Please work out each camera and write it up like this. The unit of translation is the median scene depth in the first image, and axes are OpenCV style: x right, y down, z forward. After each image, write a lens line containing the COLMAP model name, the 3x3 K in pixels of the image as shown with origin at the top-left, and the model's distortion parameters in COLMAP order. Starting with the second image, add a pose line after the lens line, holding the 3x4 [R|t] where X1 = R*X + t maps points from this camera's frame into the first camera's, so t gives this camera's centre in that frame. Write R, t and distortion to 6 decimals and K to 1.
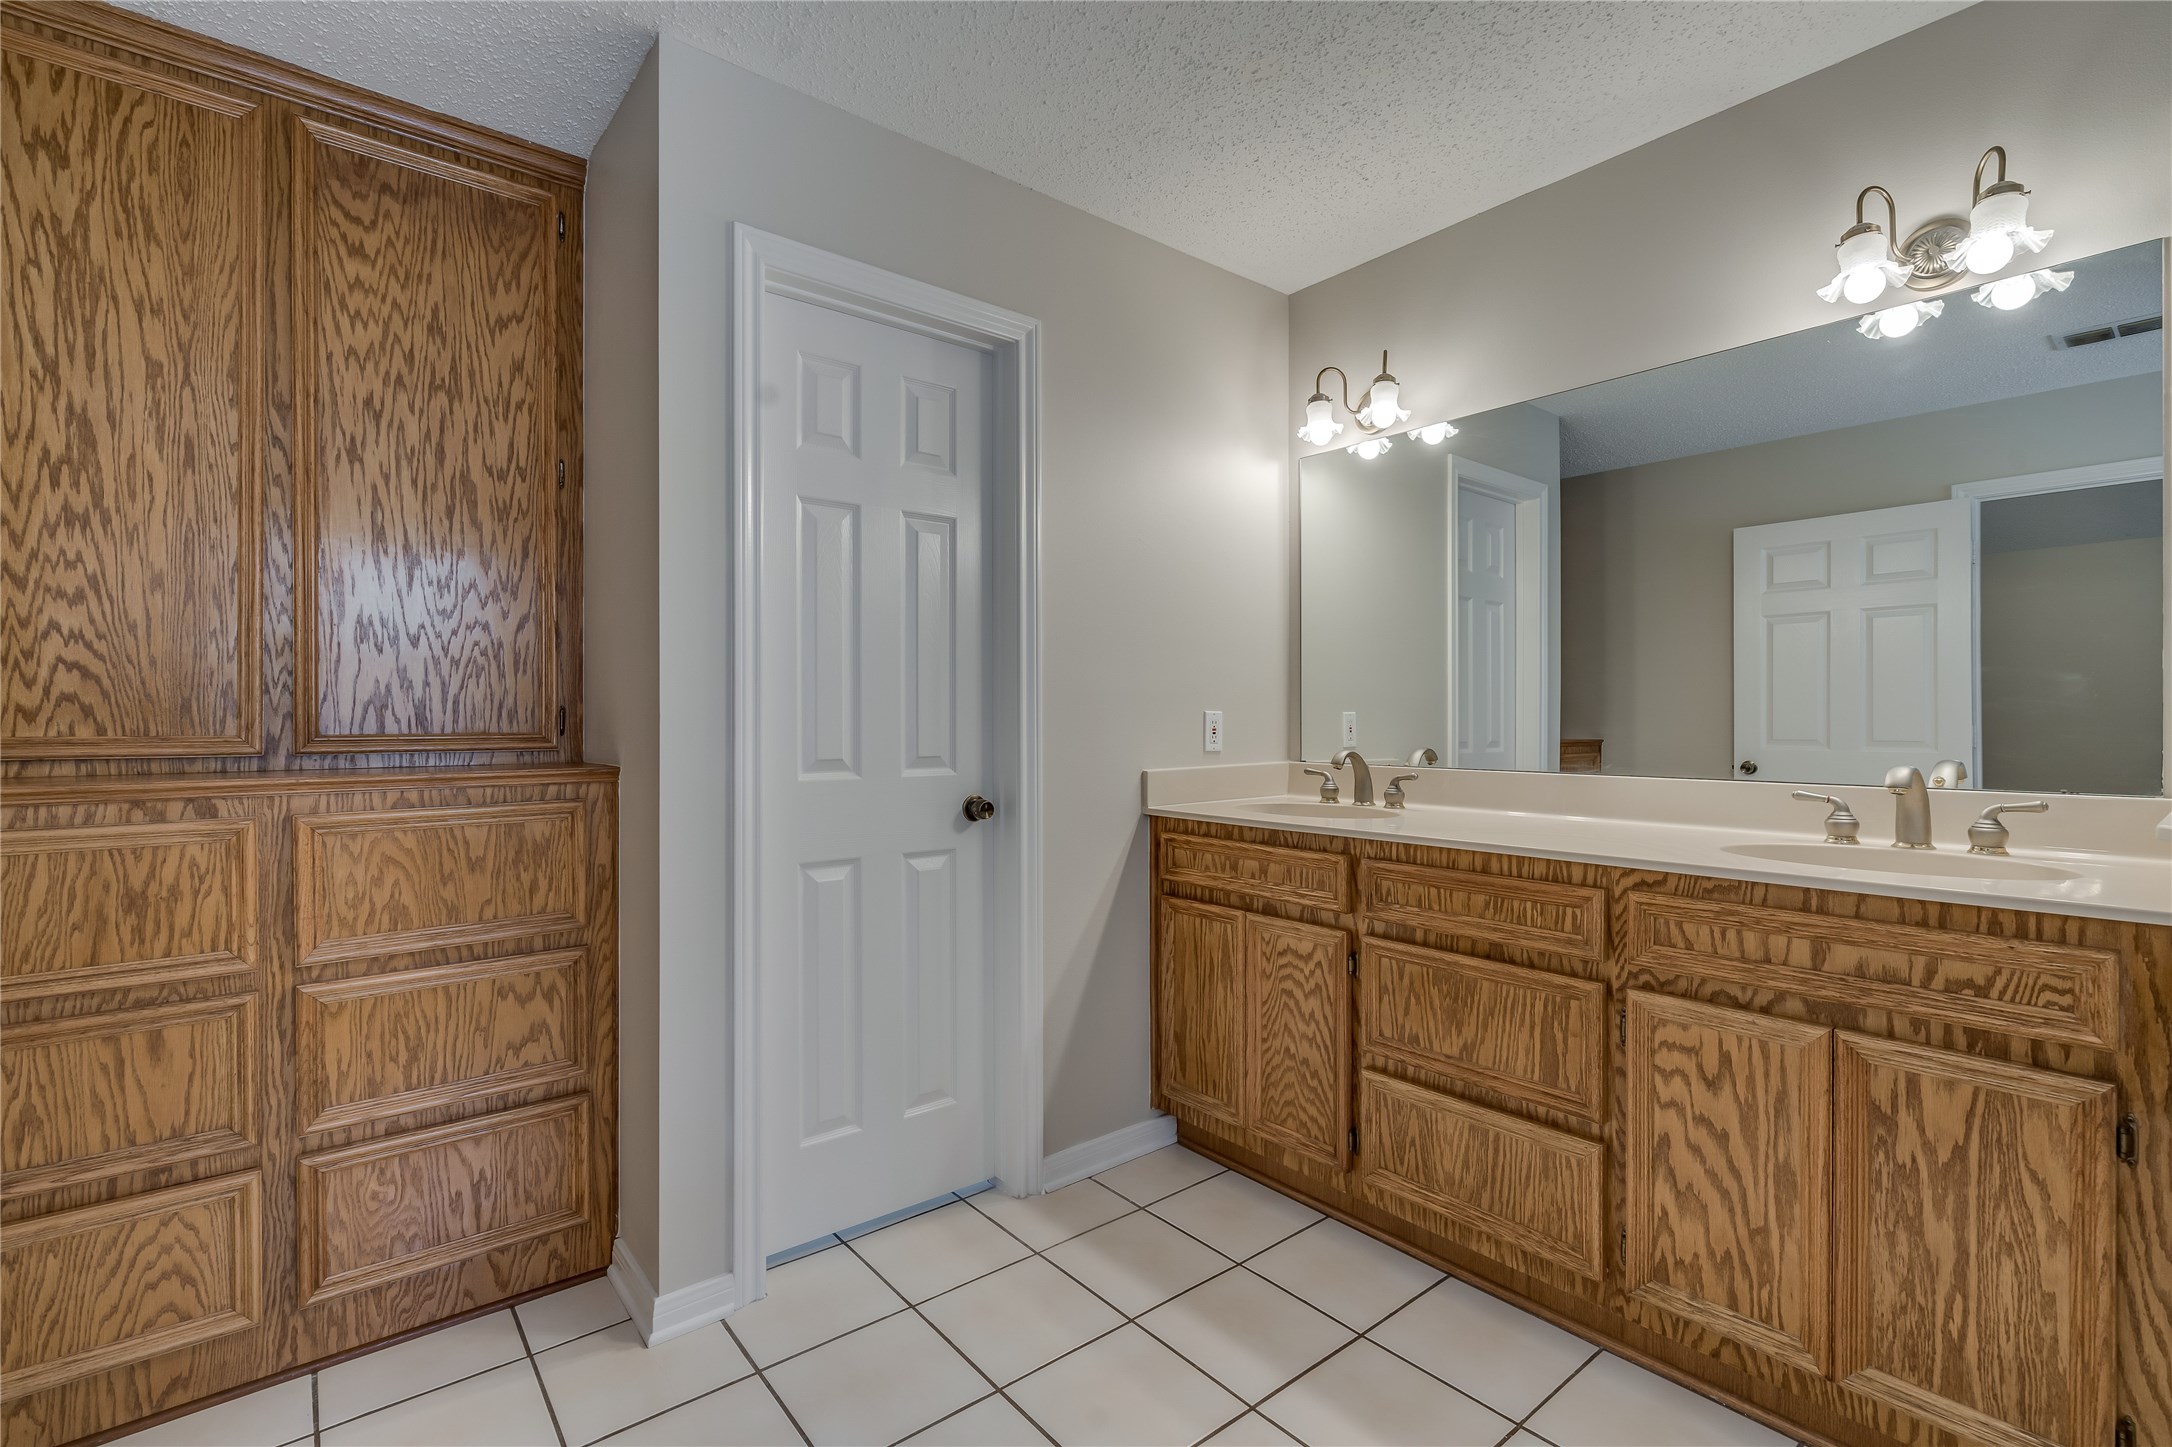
lens RADIAL K [[961.5, 0, 1075.5], [0, 961.5, 724.4], [0, 0, 1]] dist [-0.002711, 0.000364]
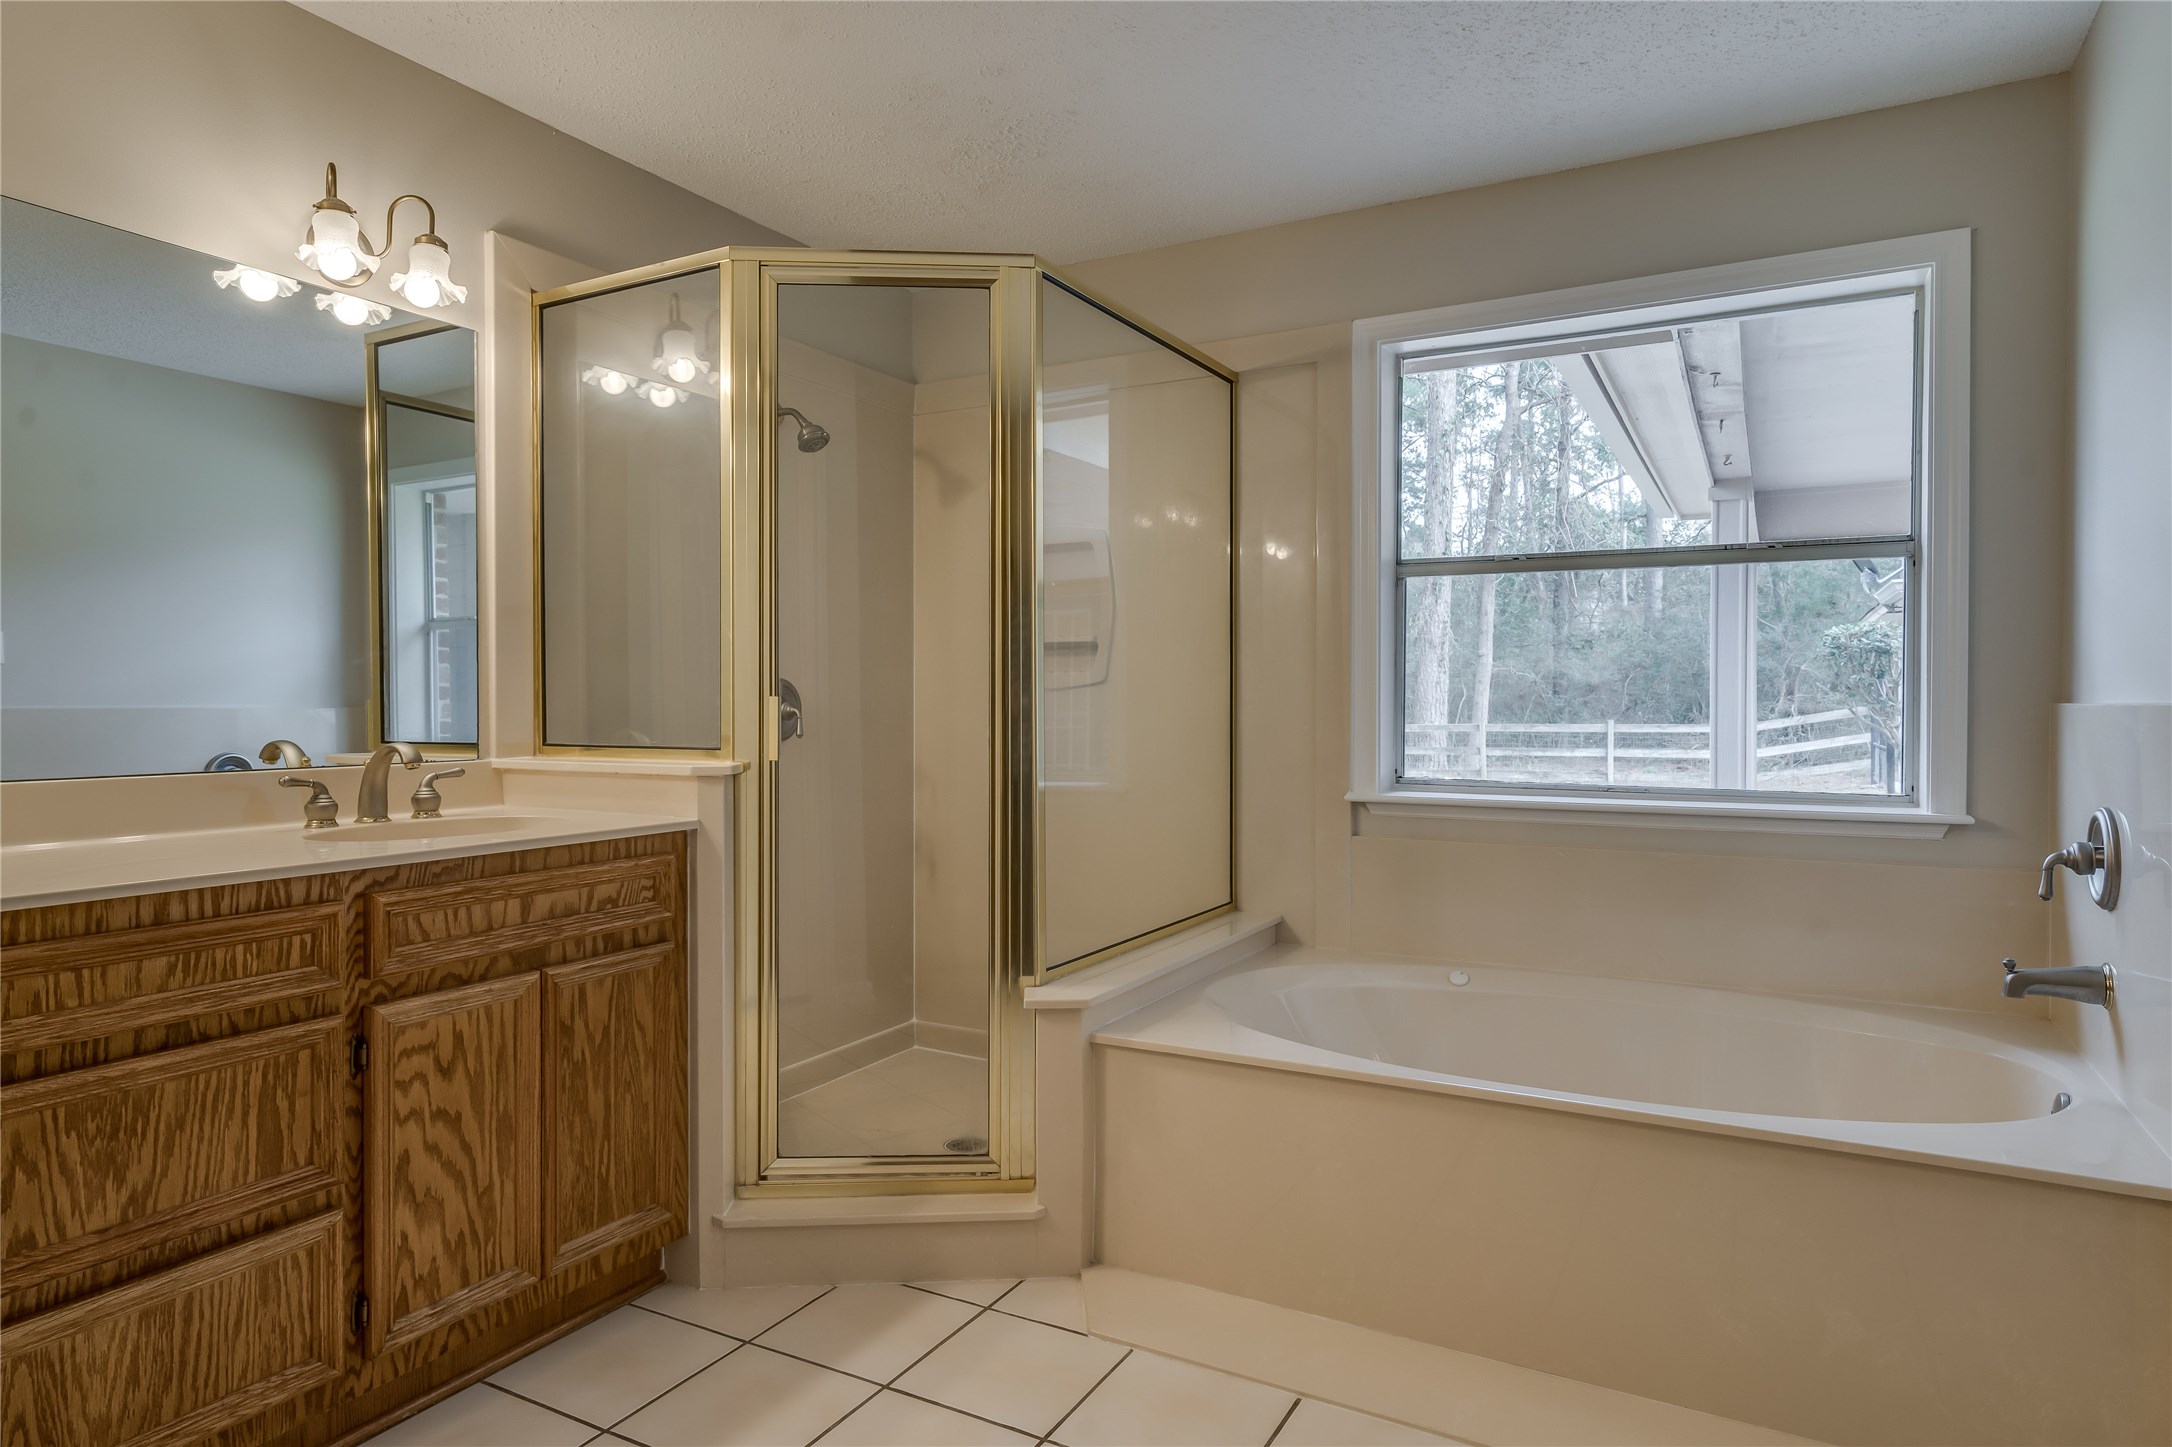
lens RADIAL K [[1241.6, 0, 1127.8], [0, 1241.6, 709.9], [0, 0, 1]] dist [-0.003832, -0.001866]
pose [[-0.398015, -0.002591, 0.917375, -0.761834], [0.007350, 0.999955, 0.006014, 0.004787], [-0.917349, 0.009136, -0.397978, 0.859269]]
